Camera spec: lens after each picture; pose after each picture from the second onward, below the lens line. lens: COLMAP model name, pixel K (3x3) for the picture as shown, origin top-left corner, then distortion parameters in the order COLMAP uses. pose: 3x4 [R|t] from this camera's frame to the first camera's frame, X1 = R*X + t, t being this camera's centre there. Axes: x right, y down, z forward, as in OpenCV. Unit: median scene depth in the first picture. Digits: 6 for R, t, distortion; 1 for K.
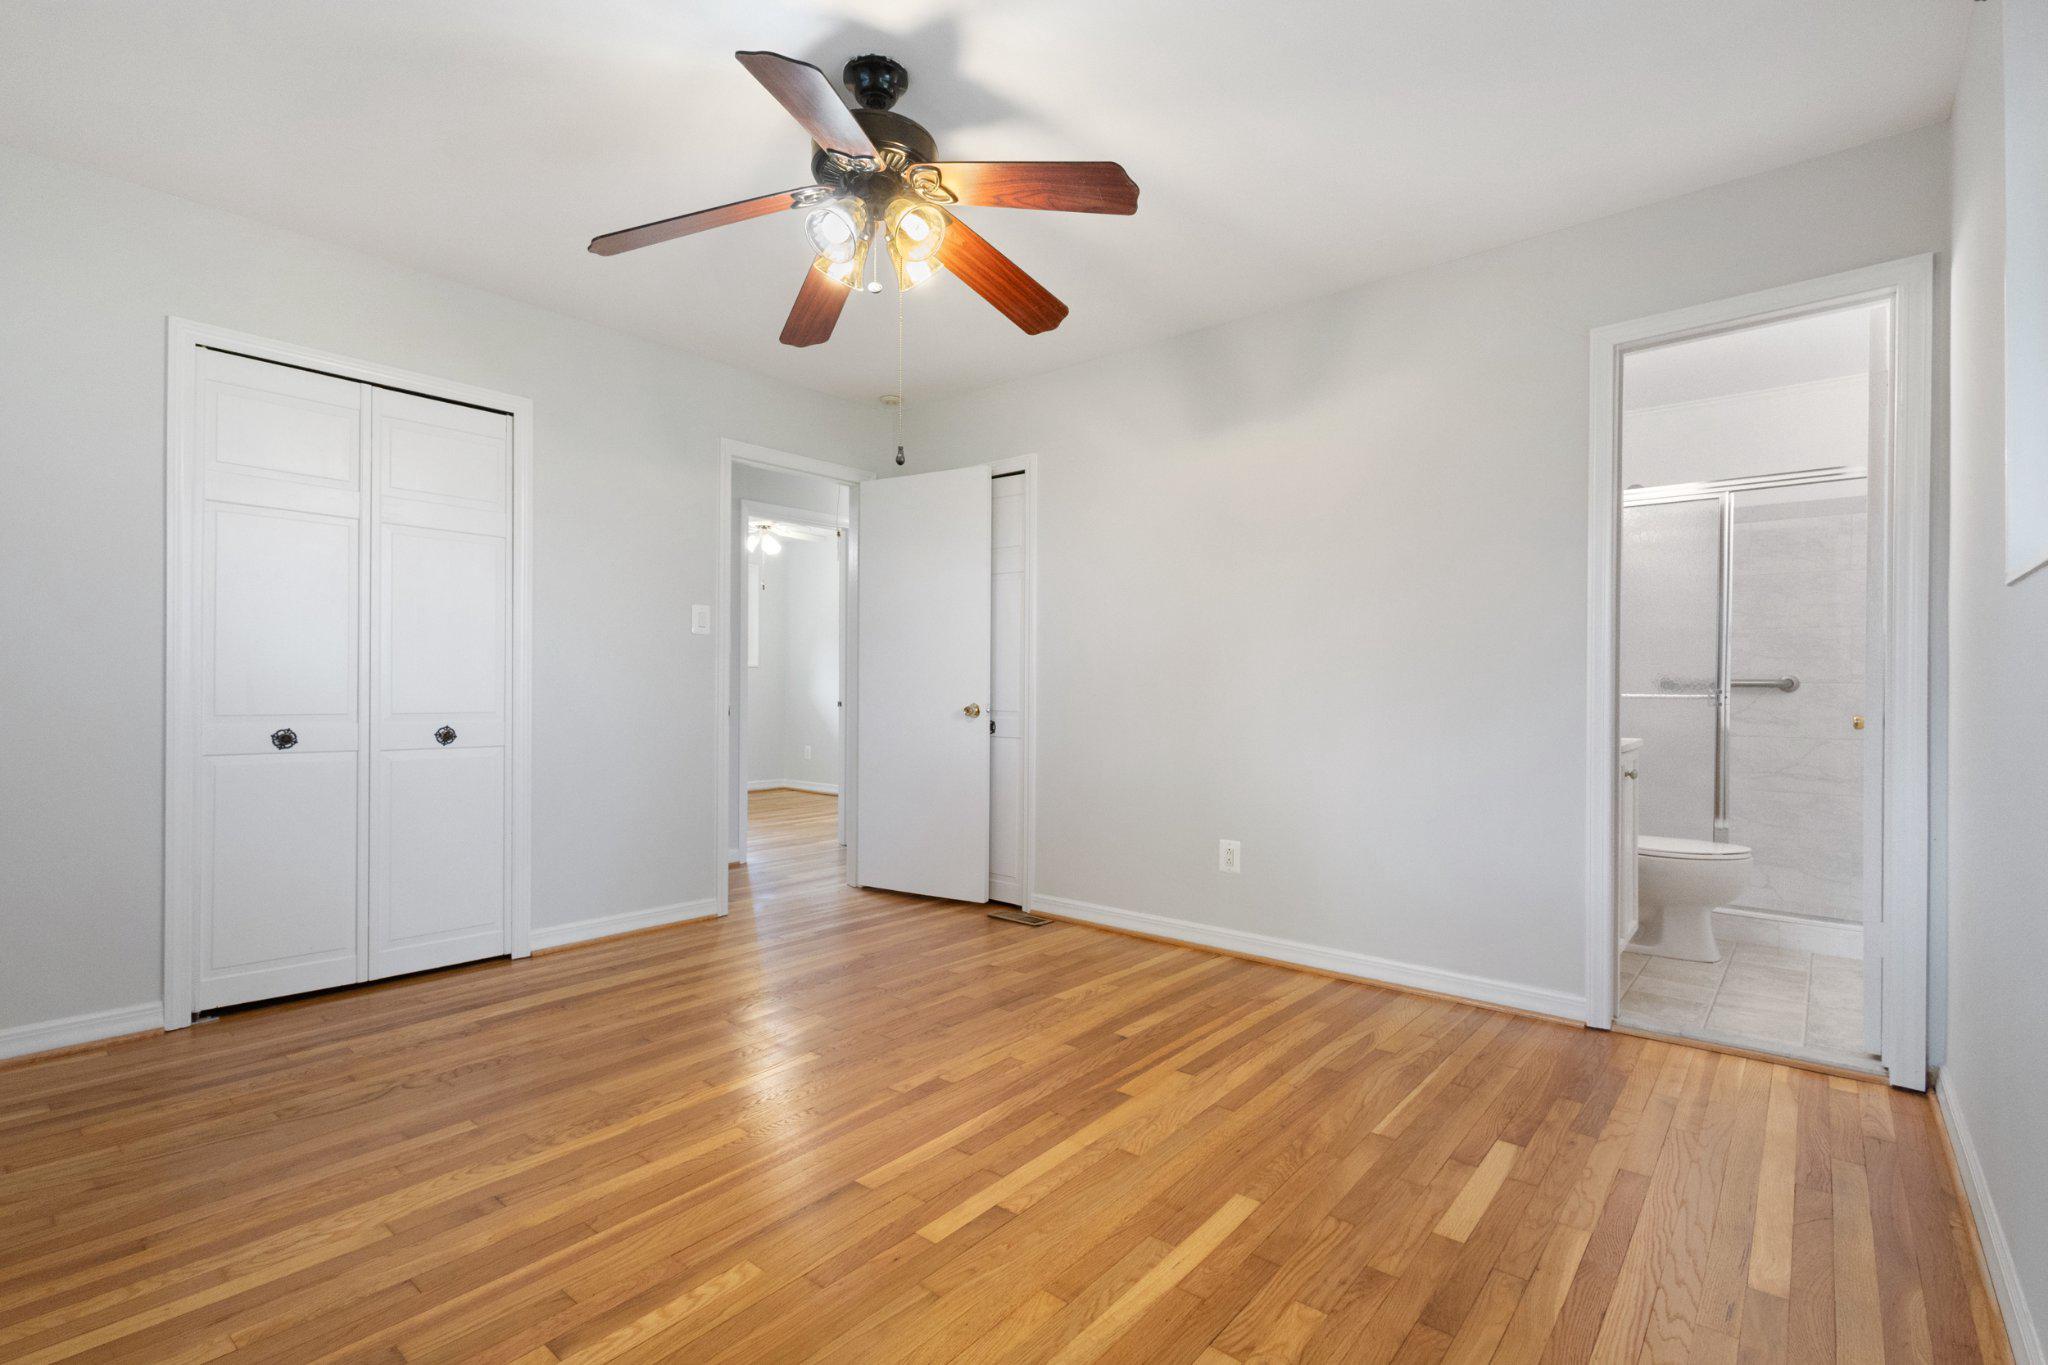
lens RADIAL K [[939.1, 0, 1017.2], [0, 939.1, 690.5], [0, 0, 1]] dist [0.008923, -0.002421]
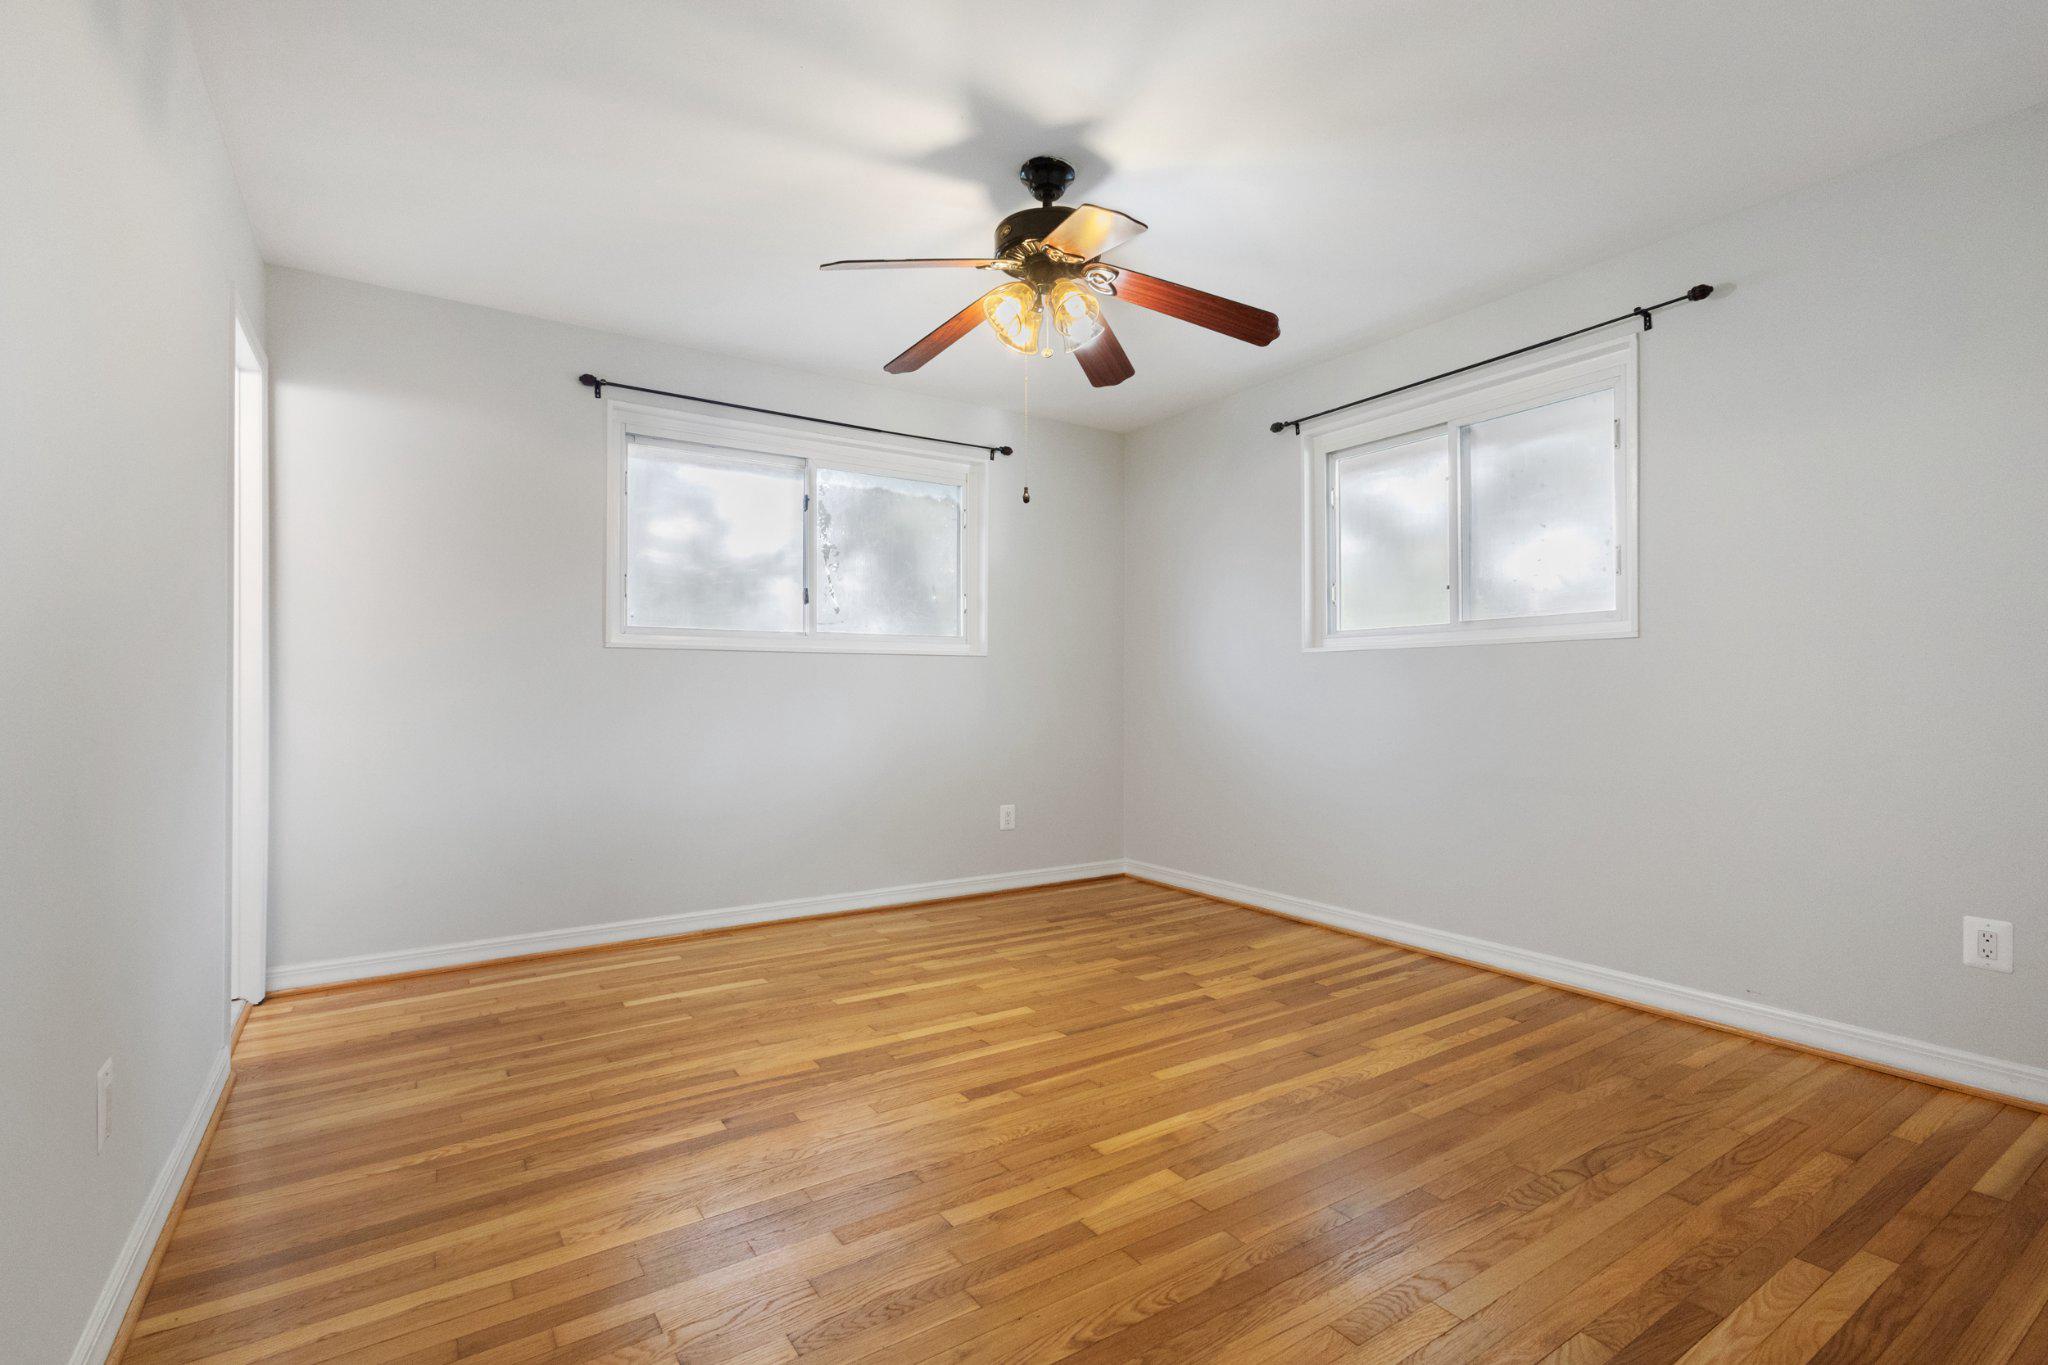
lens RADIAL K [[939.1, 0, 1025.9], [0, 939.1, 683.6], [0, 0, 1]] dist [0.008923, -0.002421]
pose [[-0.962802, -0.002748, 0.270194, -0.371838], [-0.004127, 0.999981, -0.004537, -0.006648], [-0.270176, -0.005484, -0.962795, 1.792312]]
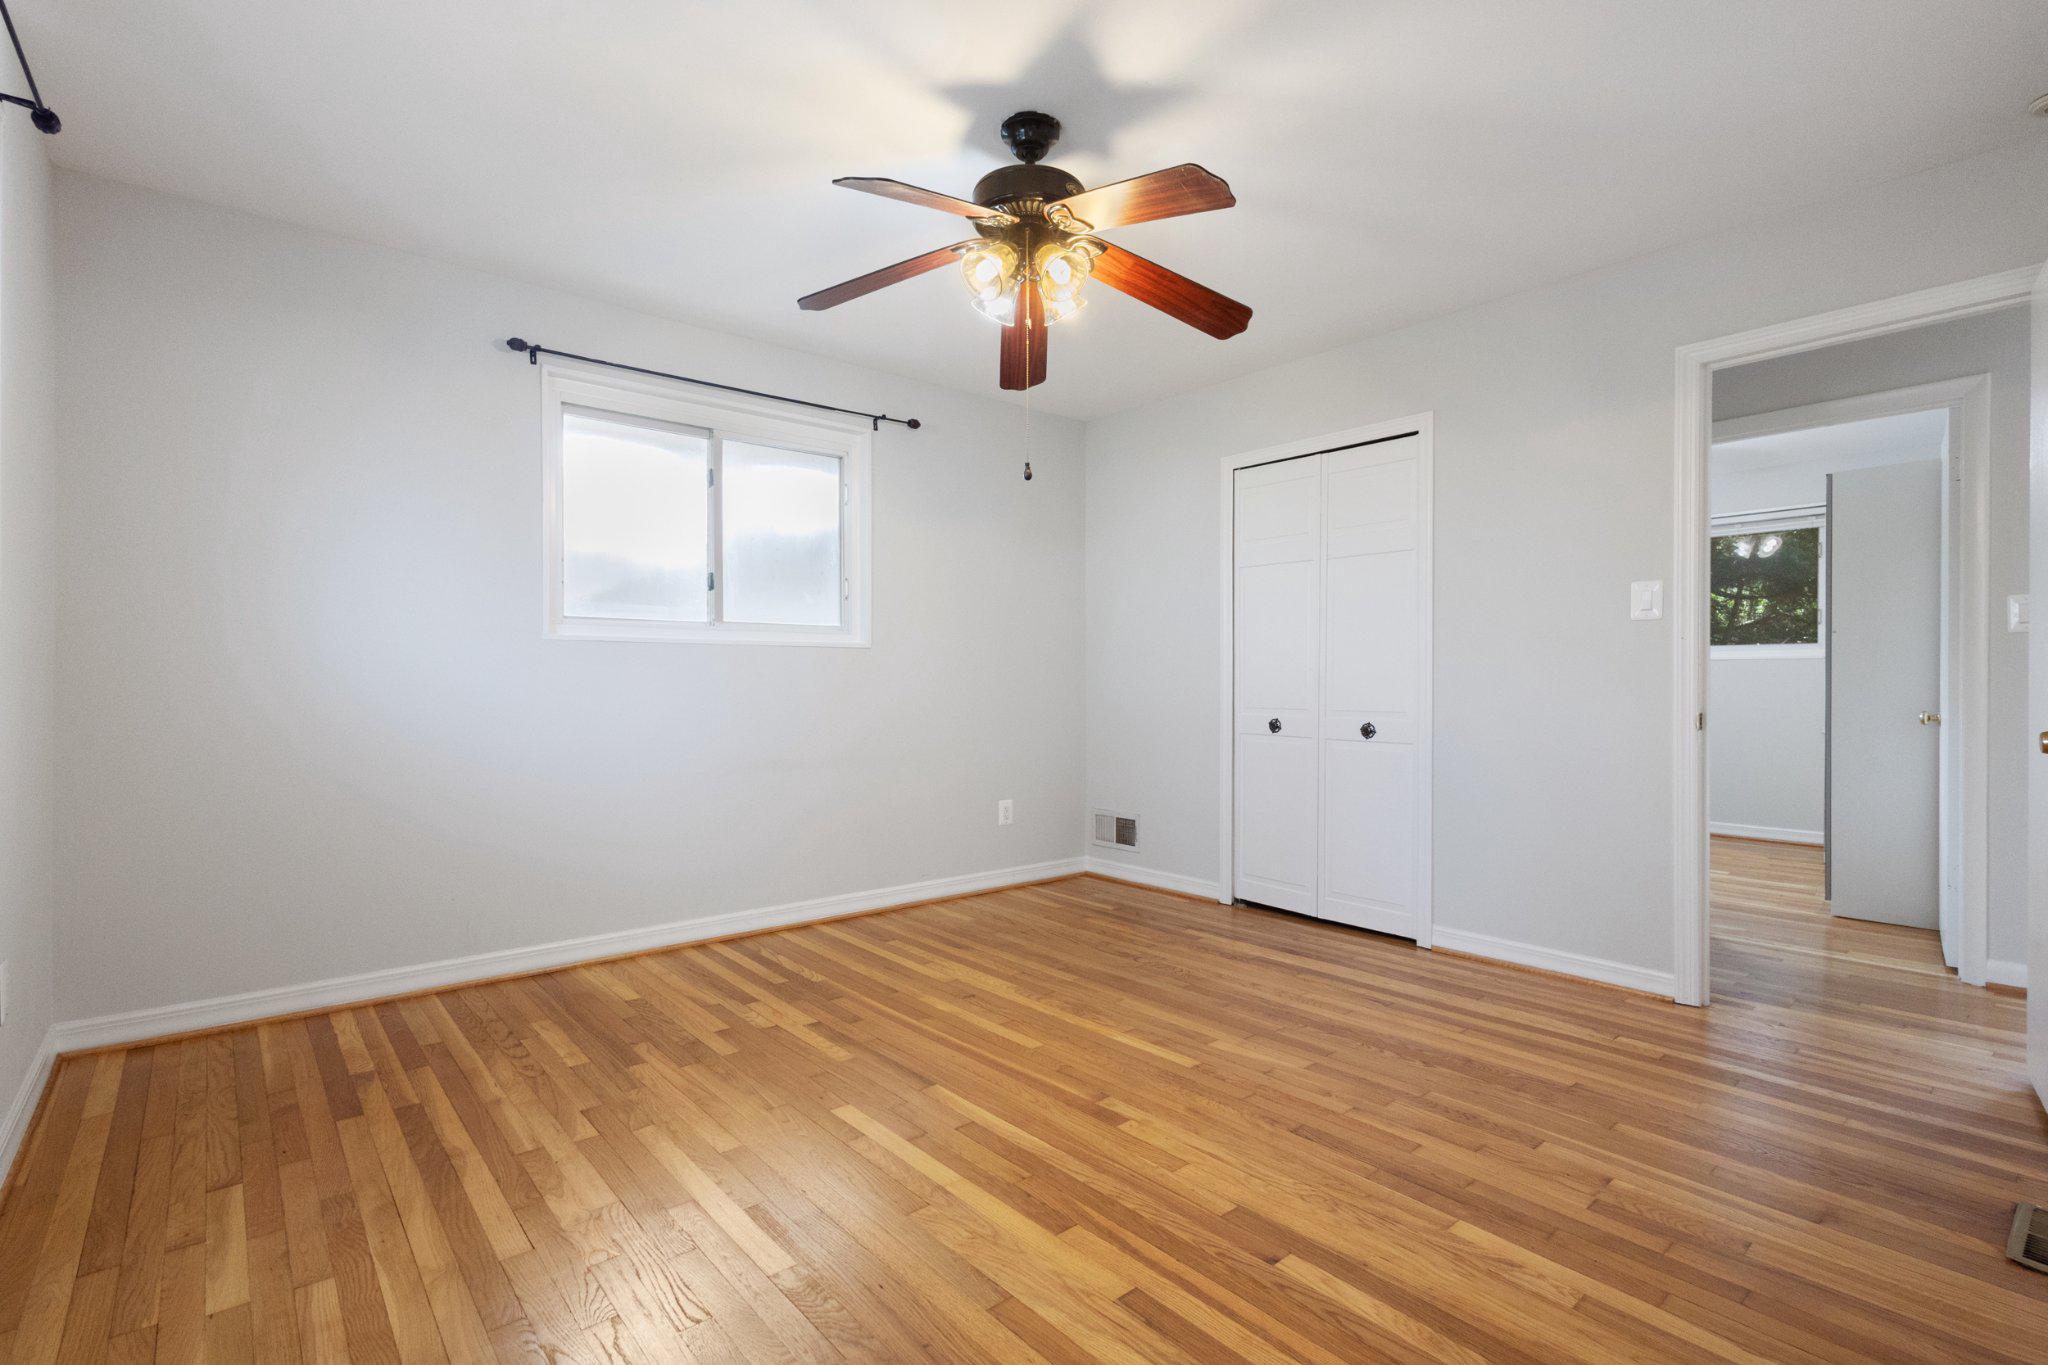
lens RADIAL K [[939.1, 0, 1023.7], [0, 939.1, 683.5], [0, 0, 1]] dist [0.008923, -0.002421]
pose [[-0.158323, -0.006928, -0.987363, 0.778505], [-0.003051, 0.999974, -0.006527, -0.001341], [0.987383, 0.001979, -0.158340, 0.978650]]
